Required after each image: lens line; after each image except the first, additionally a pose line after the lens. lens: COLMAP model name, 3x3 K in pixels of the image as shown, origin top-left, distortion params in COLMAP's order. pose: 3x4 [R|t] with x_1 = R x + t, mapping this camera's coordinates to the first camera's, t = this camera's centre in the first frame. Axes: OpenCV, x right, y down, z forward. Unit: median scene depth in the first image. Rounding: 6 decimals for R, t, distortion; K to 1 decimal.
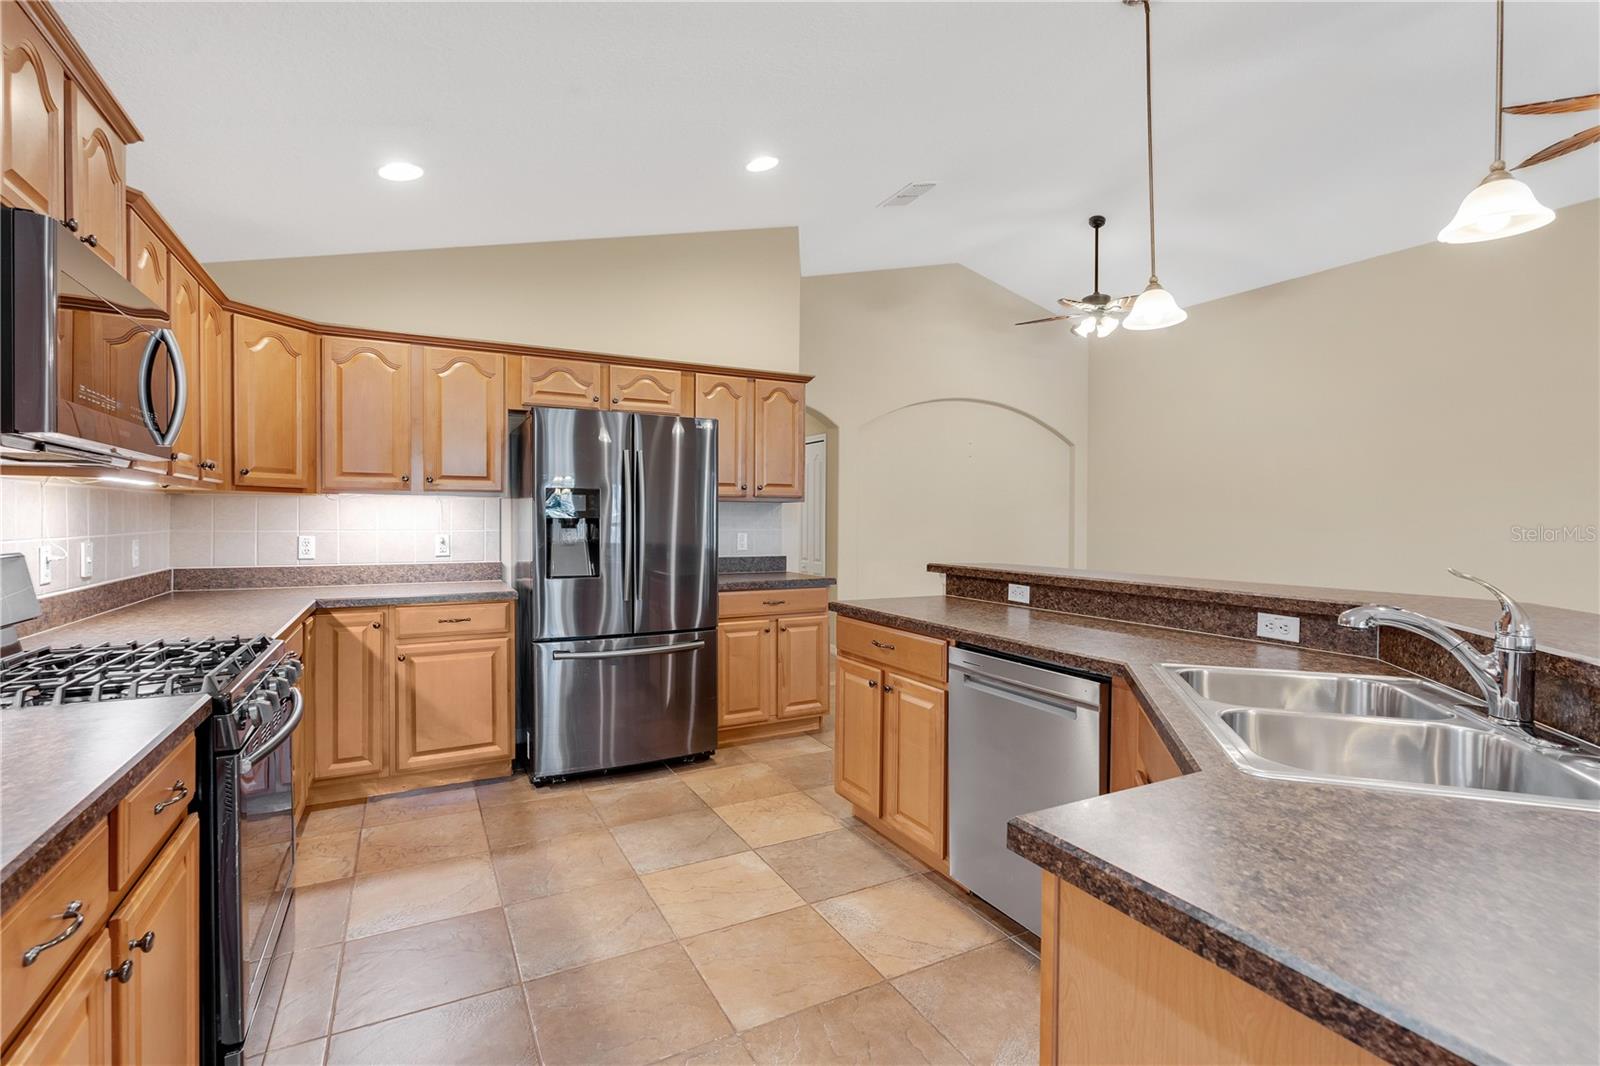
lens RADIAL K [[721.5, 0, 772.5], [0, 721.5, 528.4], [0, 0, 1]] dist [-0.001305, -0.000218]
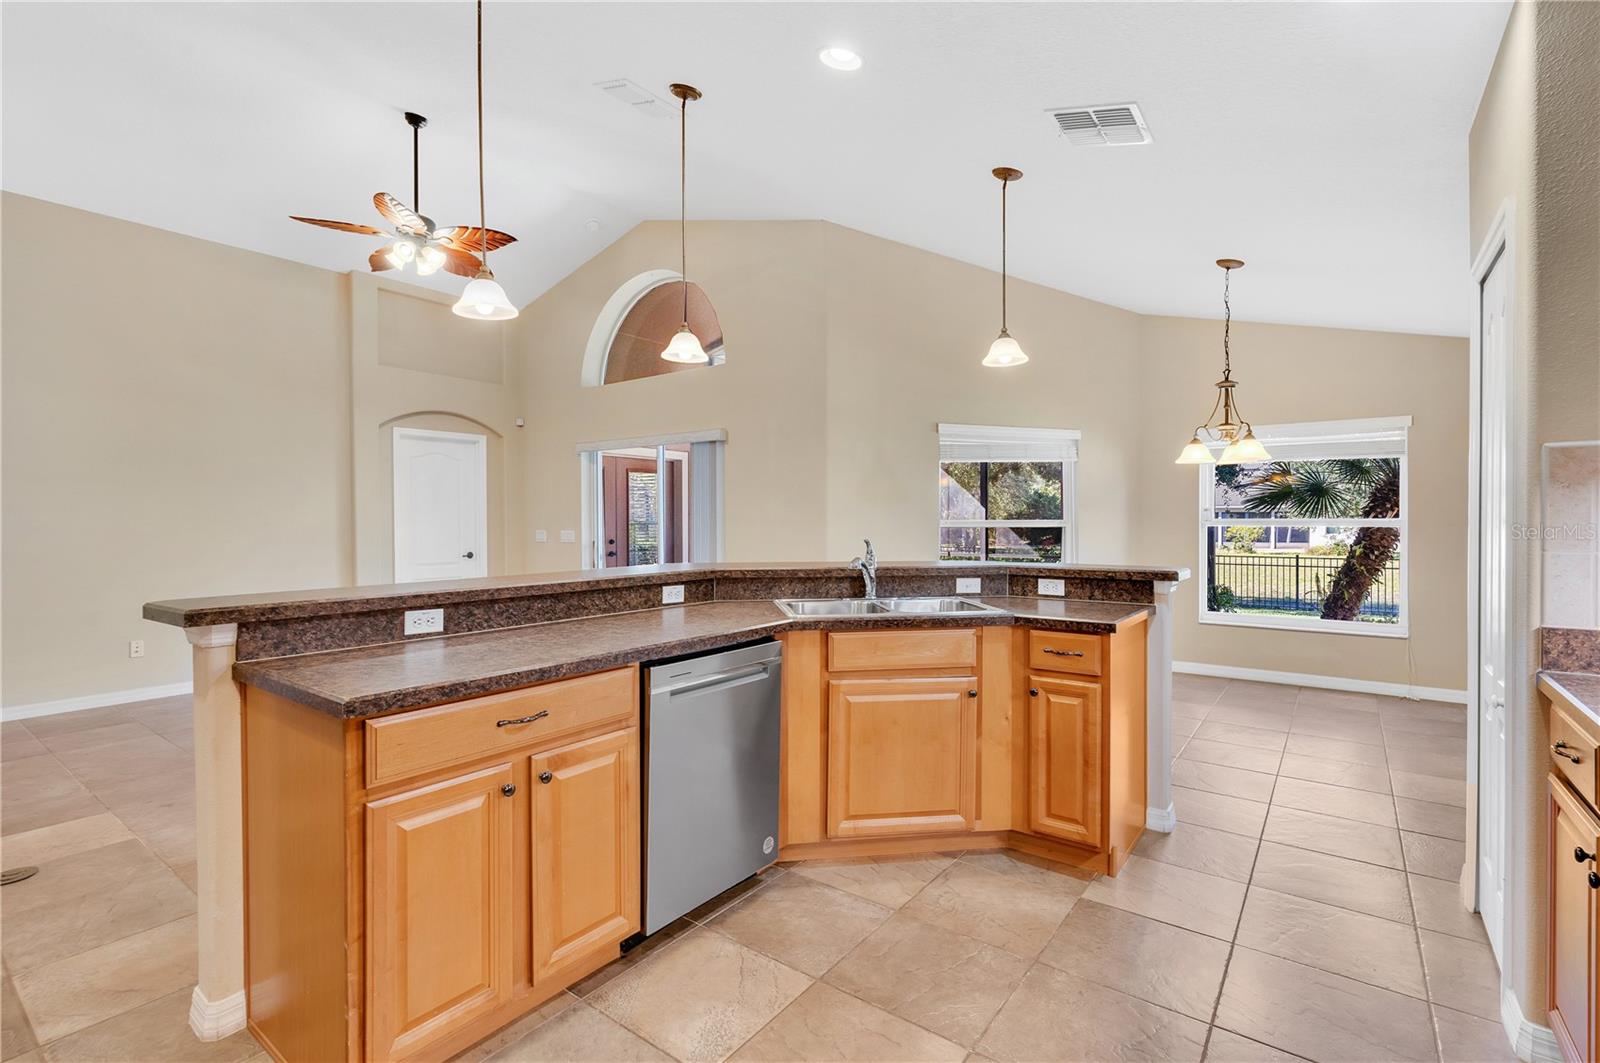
lens RADIAL K [[740.2, 0, 795.8], [0, 740.2, 521.1], [0, 0, 1]] dist [-0.002419, 0.000283]
pose [[-0.447692, -0.008545, 0.894147, -0.496512], [0.010326, 0.999838, 0.014725, -0.019331], [-0.894128, 0.015825, -0.447531, 0.986370]]
